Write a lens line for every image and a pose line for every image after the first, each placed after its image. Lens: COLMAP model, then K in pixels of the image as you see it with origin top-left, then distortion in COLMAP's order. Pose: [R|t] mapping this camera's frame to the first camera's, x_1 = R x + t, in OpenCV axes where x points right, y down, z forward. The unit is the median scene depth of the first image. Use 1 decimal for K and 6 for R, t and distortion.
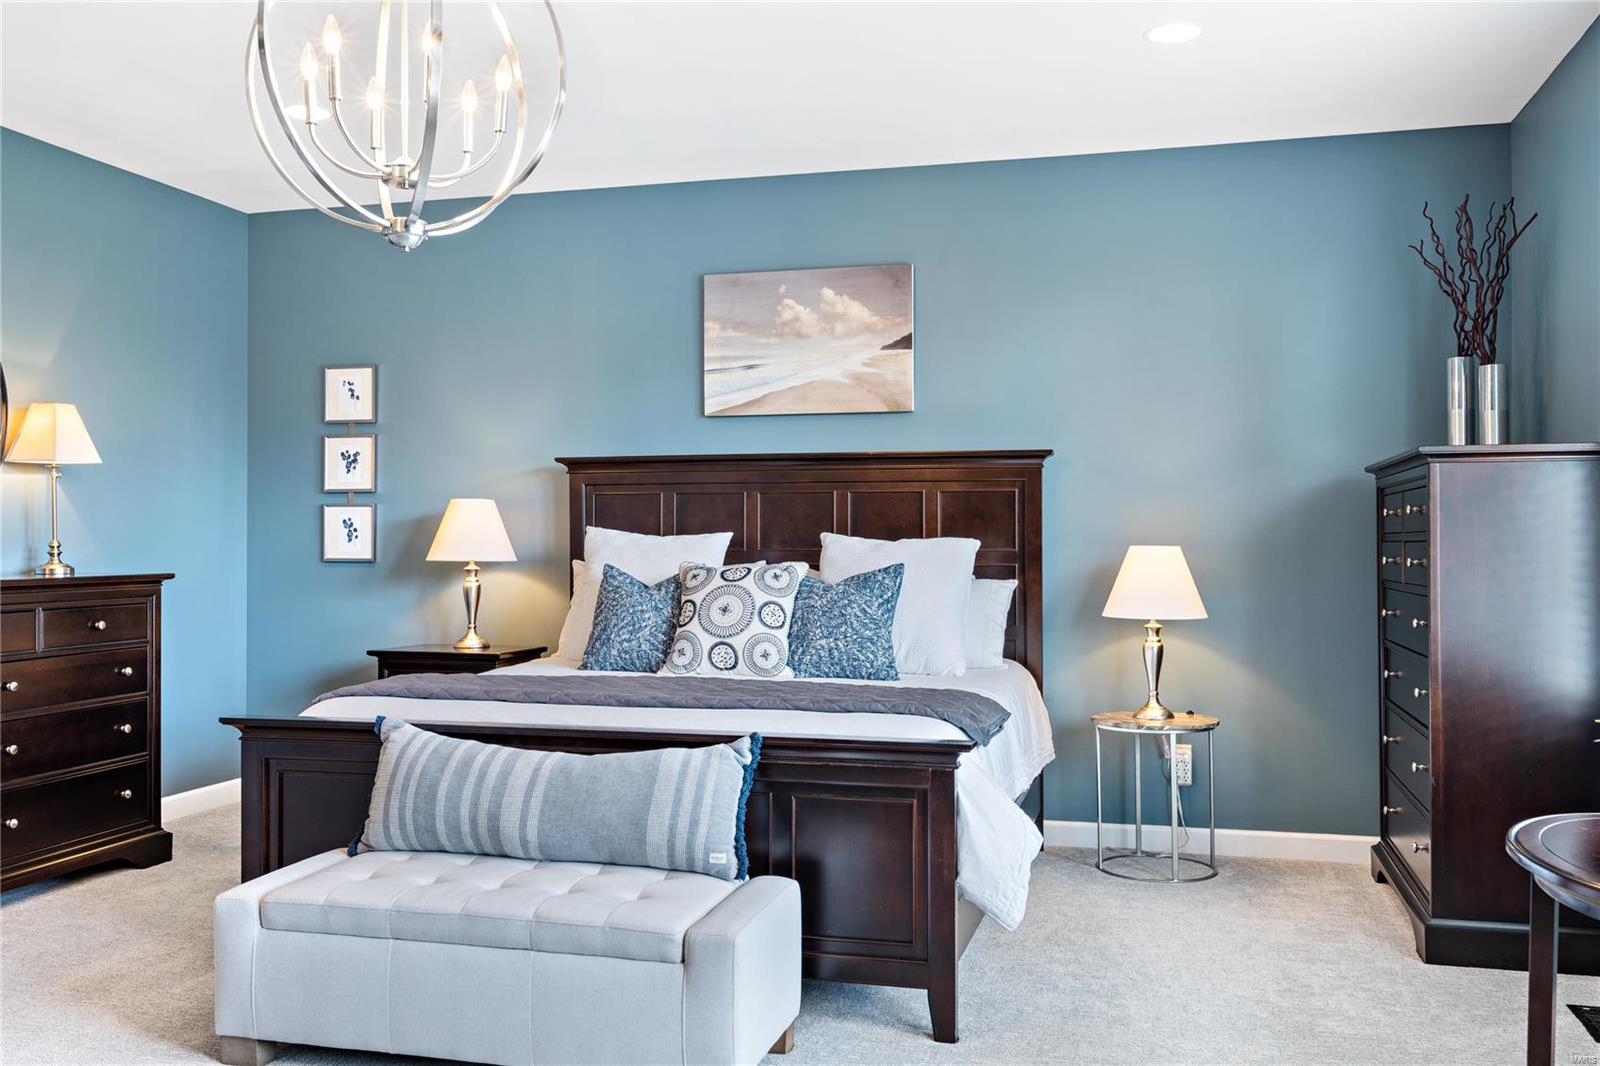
lens RADIAL K [[1344.4, 0, 844.4], [0, 1344.4, 537.3], [0, 0, 1]] dist [0.004018, -0.004616]
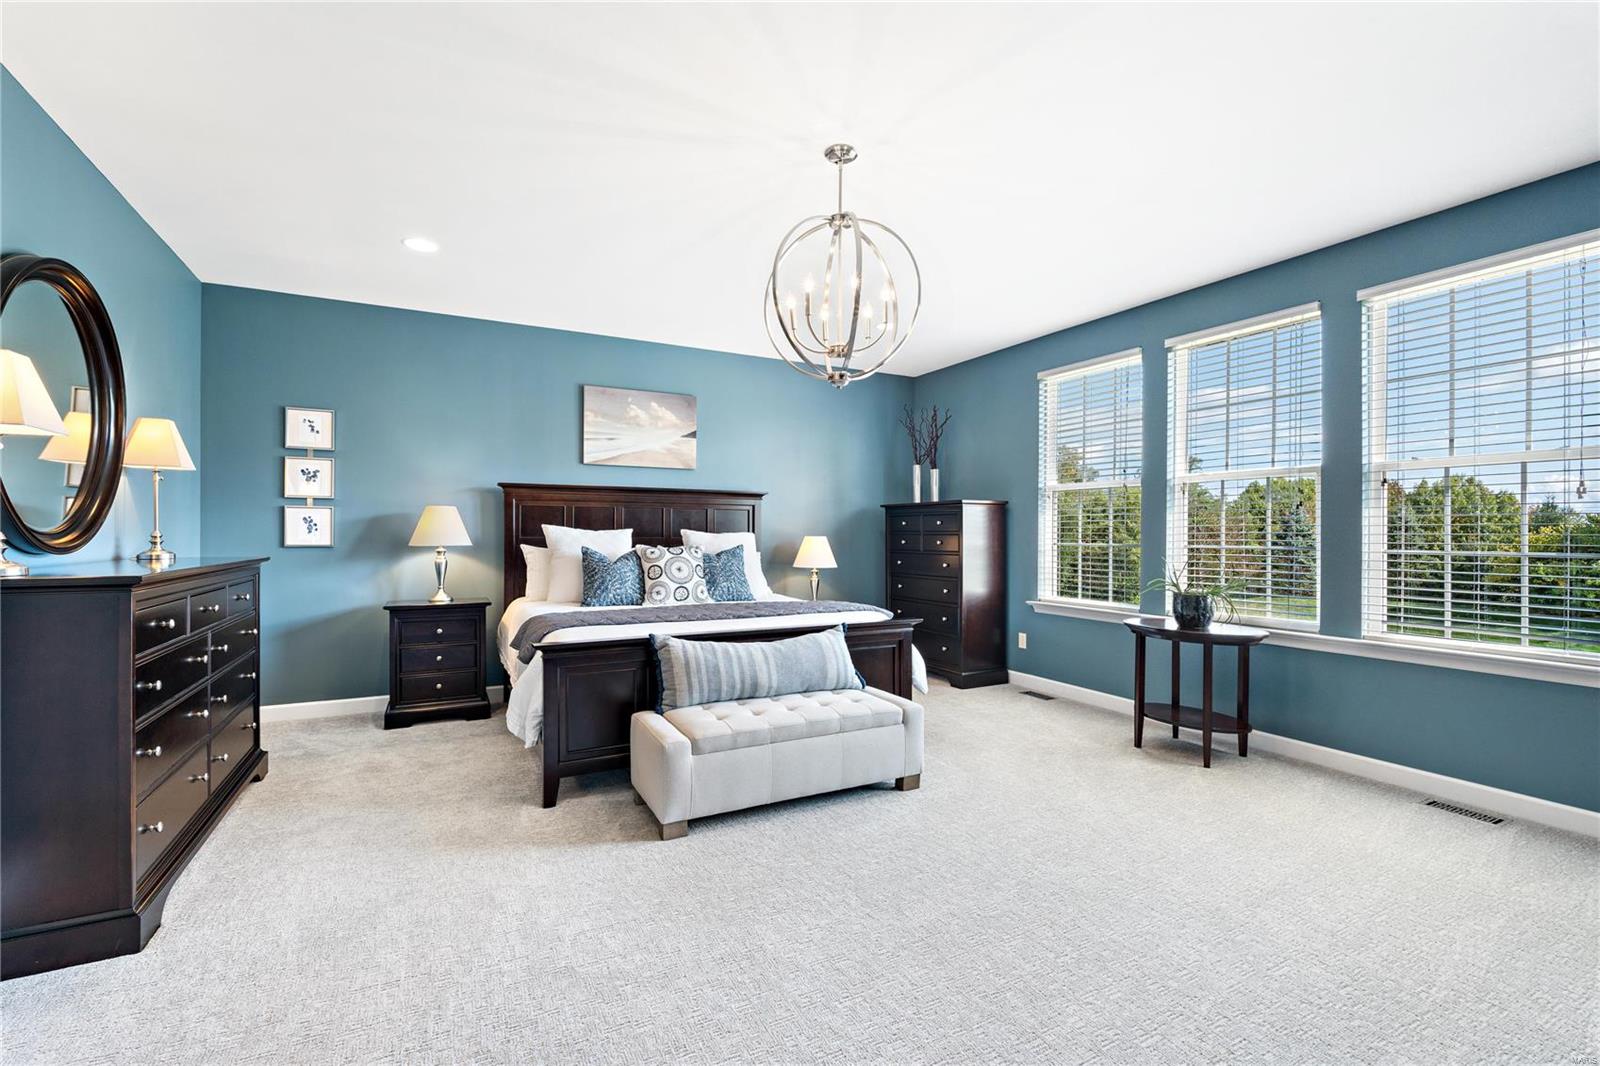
lens RADIAL K [[701.3, 0, 746.2], [0, 701.3, 531.3], [0, 0, 1]] dist [-0.006598, 0.000314]
pose [[0.745490, 0.004924, 0.666498, -0.677651], [-0.005169, 0.999985, -0.001607, 0.000435], [-0.666496, -0.002247, 0.745505, 0.189220]]
